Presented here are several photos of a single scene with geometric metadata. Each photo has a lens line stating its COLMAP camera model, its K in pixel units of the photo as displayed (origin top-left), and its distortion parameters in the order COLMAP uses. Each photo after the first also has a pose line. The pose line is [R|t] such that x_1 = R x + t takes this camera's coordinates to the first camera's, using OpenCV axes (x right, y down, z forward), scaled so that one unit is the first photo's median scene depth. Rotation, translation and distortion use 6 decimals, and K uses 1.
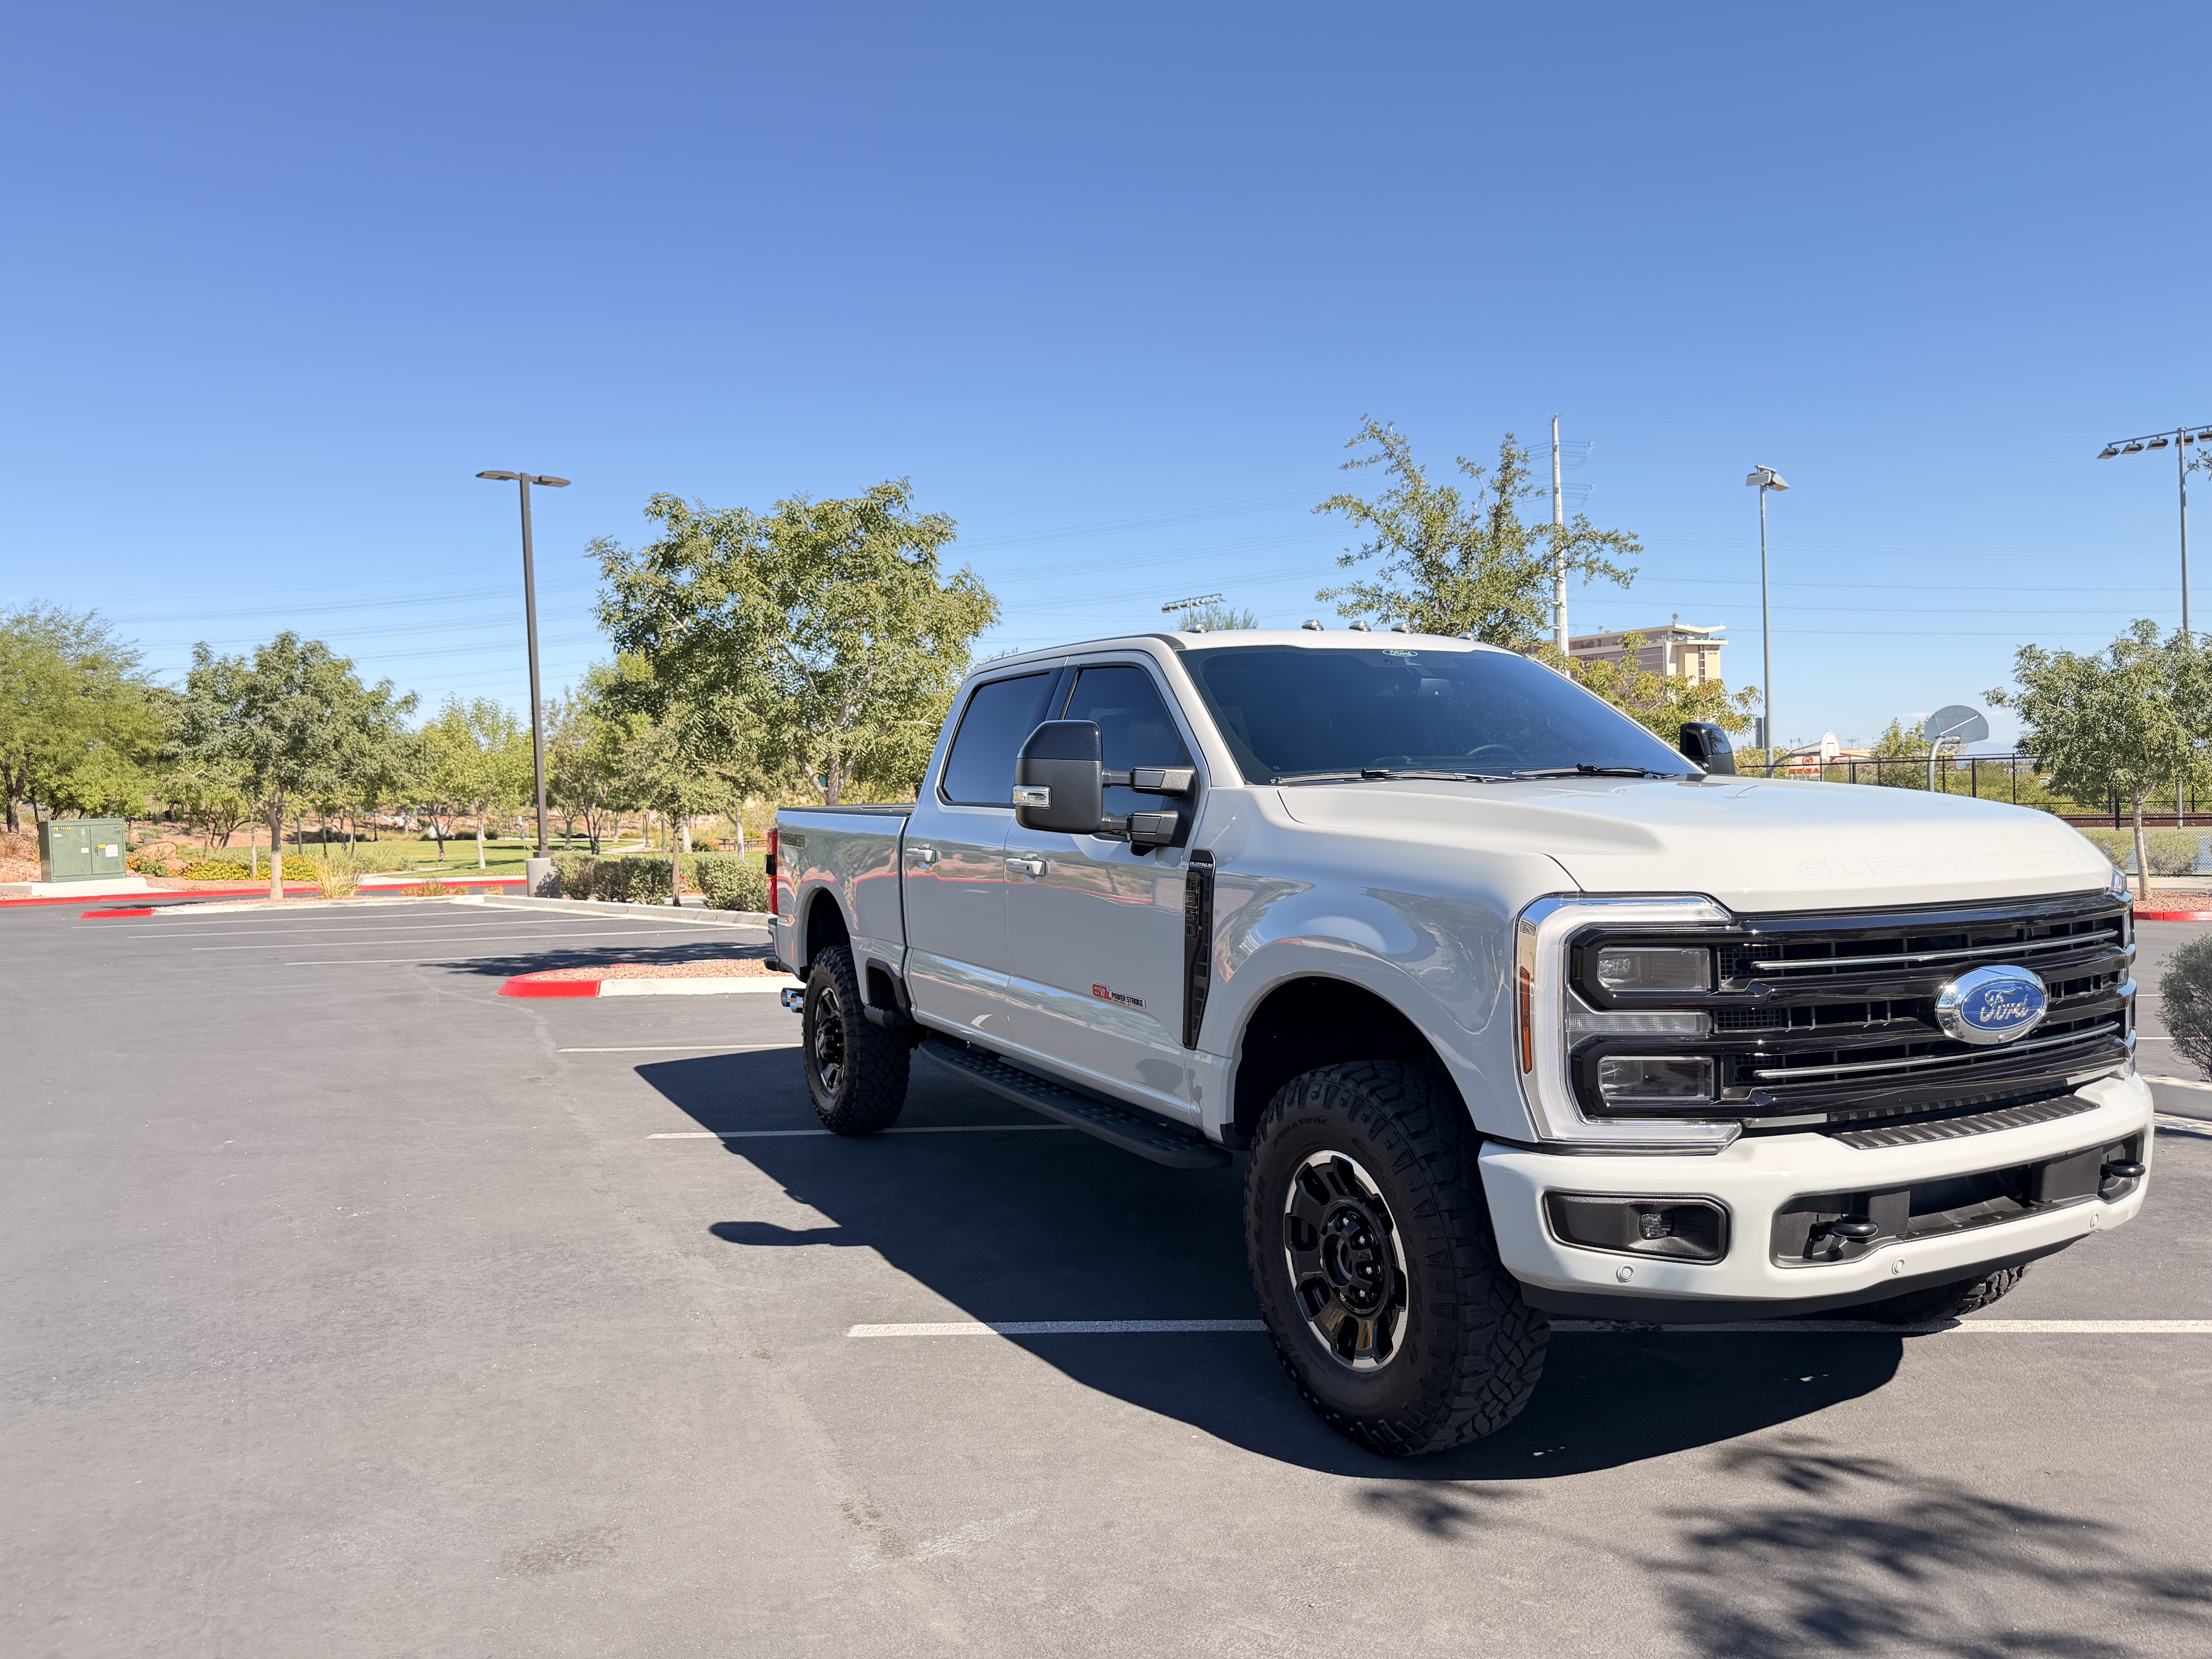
lens RADIAL K [[1565.4, 0, 1112.4], [0, 1565.4, 849.7], [0, 0, 1]] dist [0.039139, -0.053747]
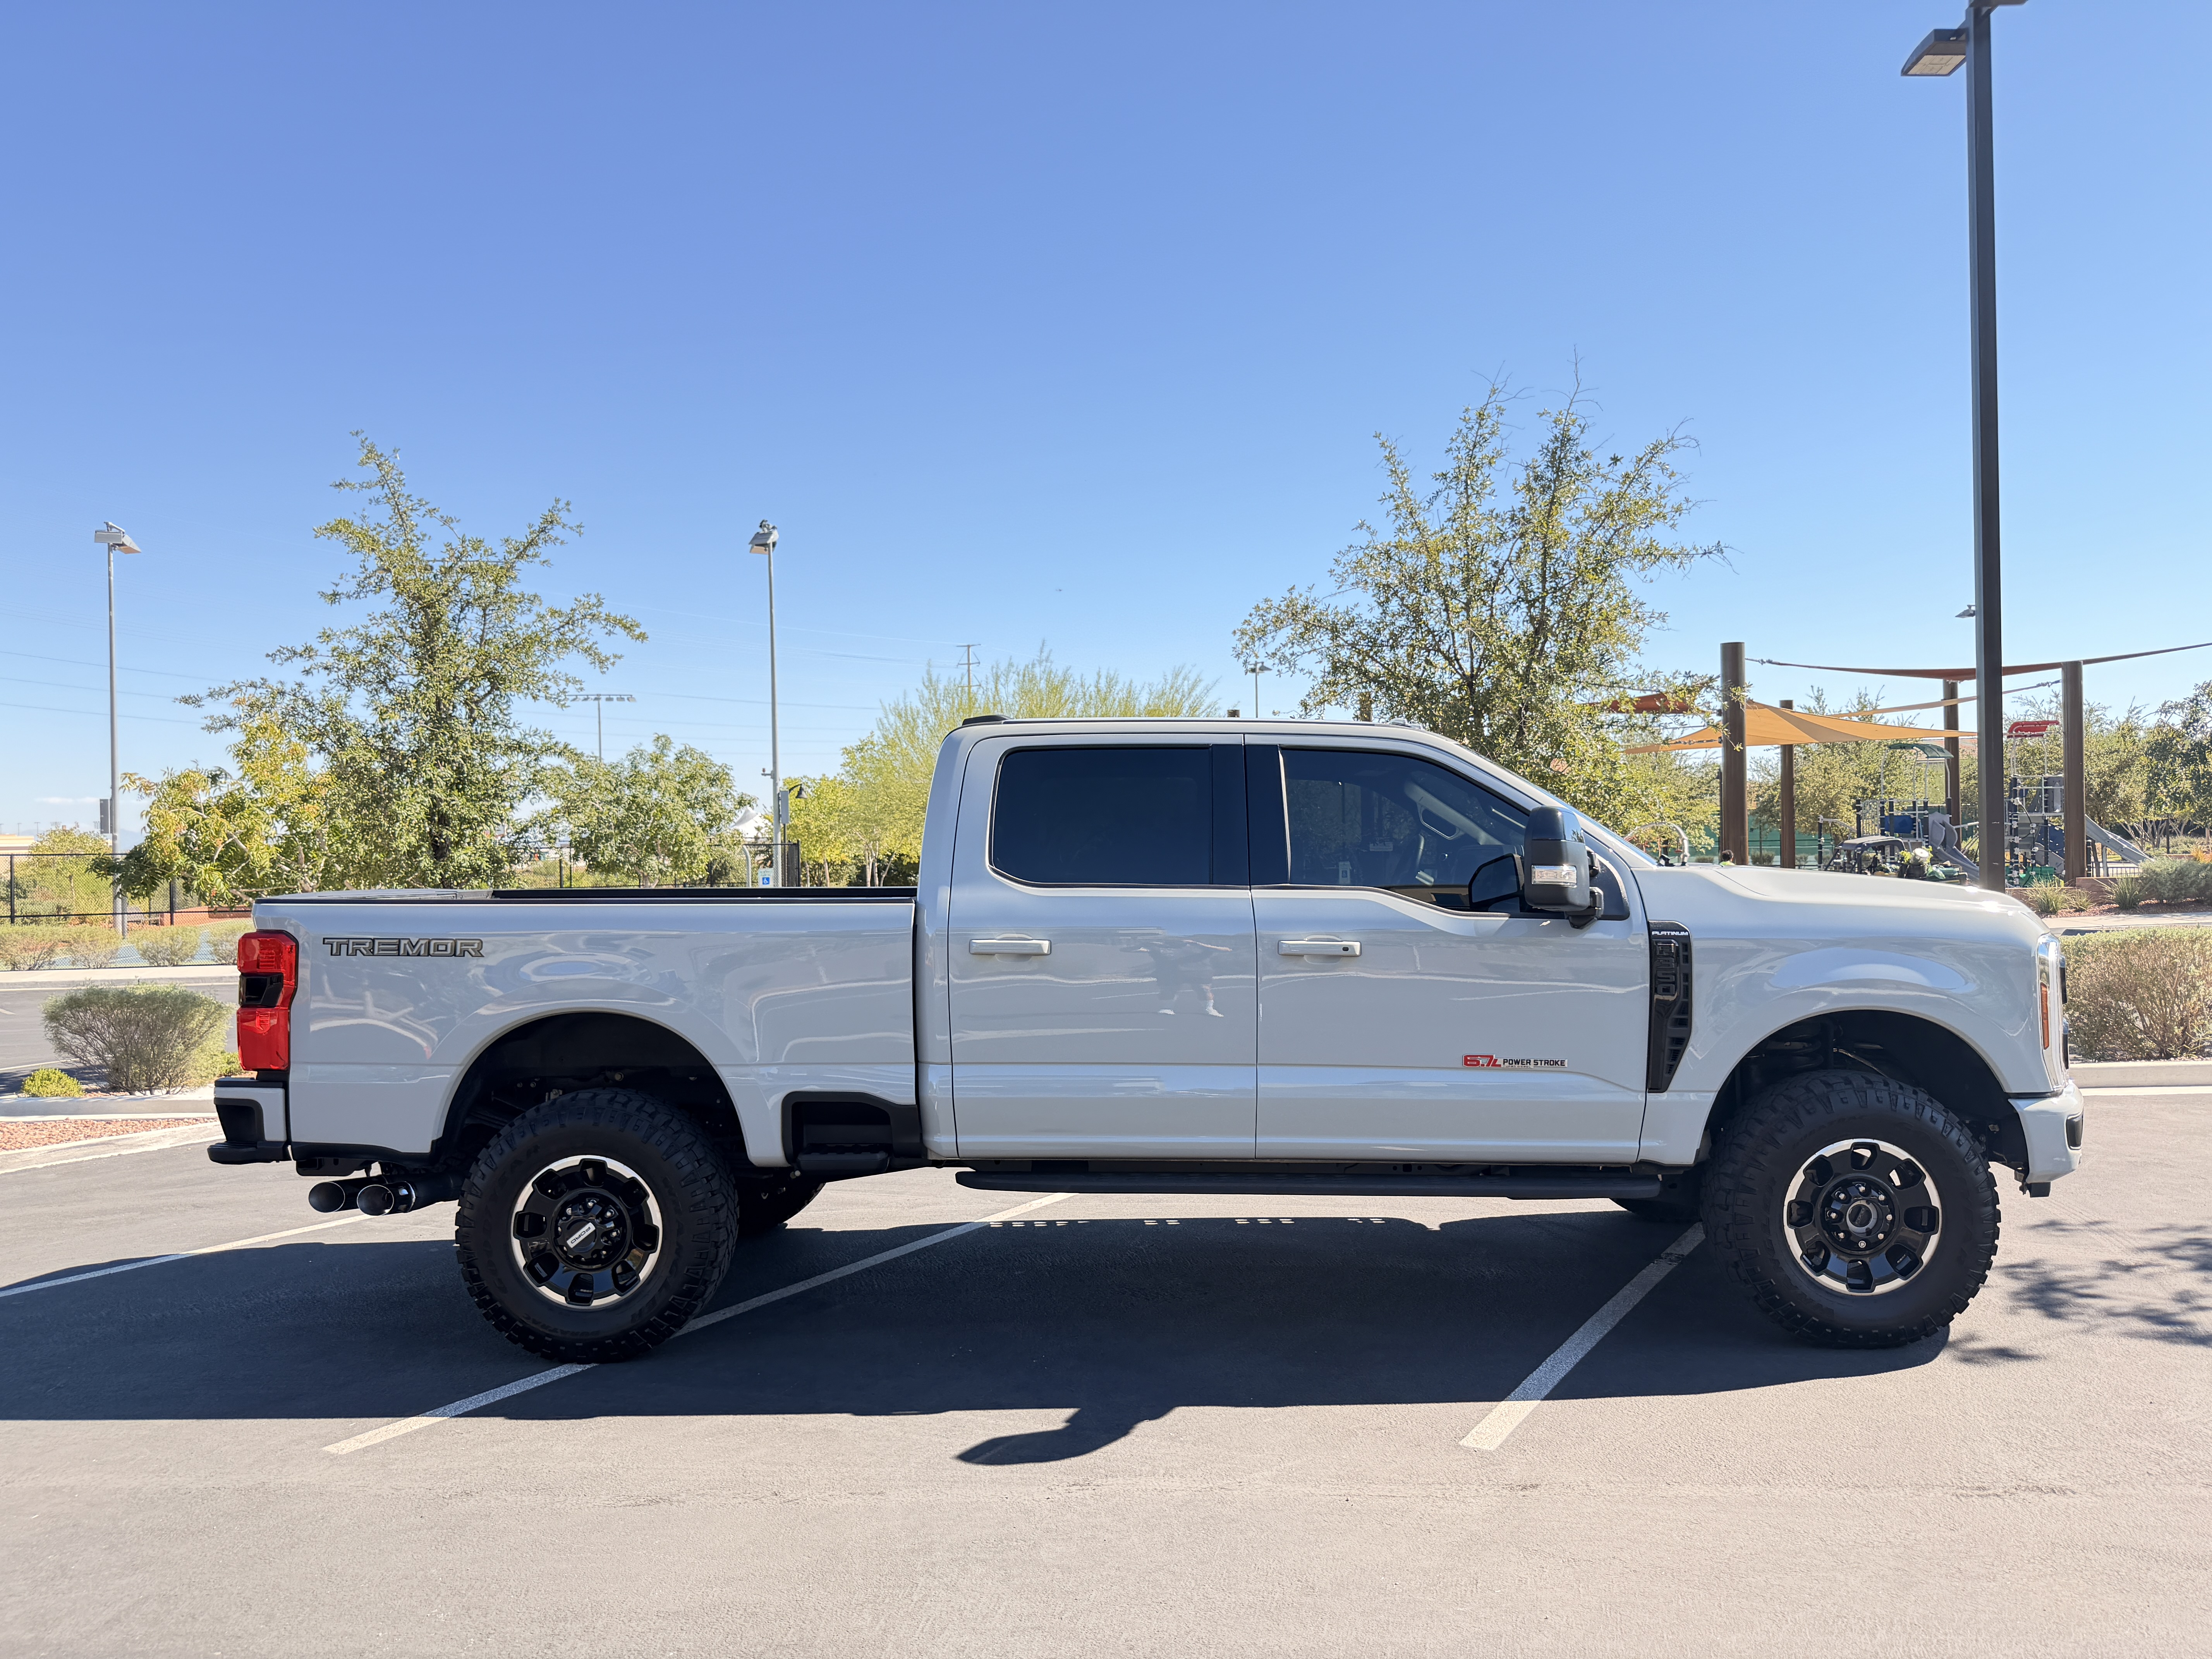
lens RADIAL K [[1565.4, 0, 1152.0], [0, 1565.4, 849.9], [0, 0, 1]] dist [0.039139, -0.053747]
pose [[0.479280, 0.018403, 0.877469, -1.332572], [0.033678, 0.998658, -0.039340, -0.025121], [-0.877016, 0.048406, 0.478017, 0.851082]]
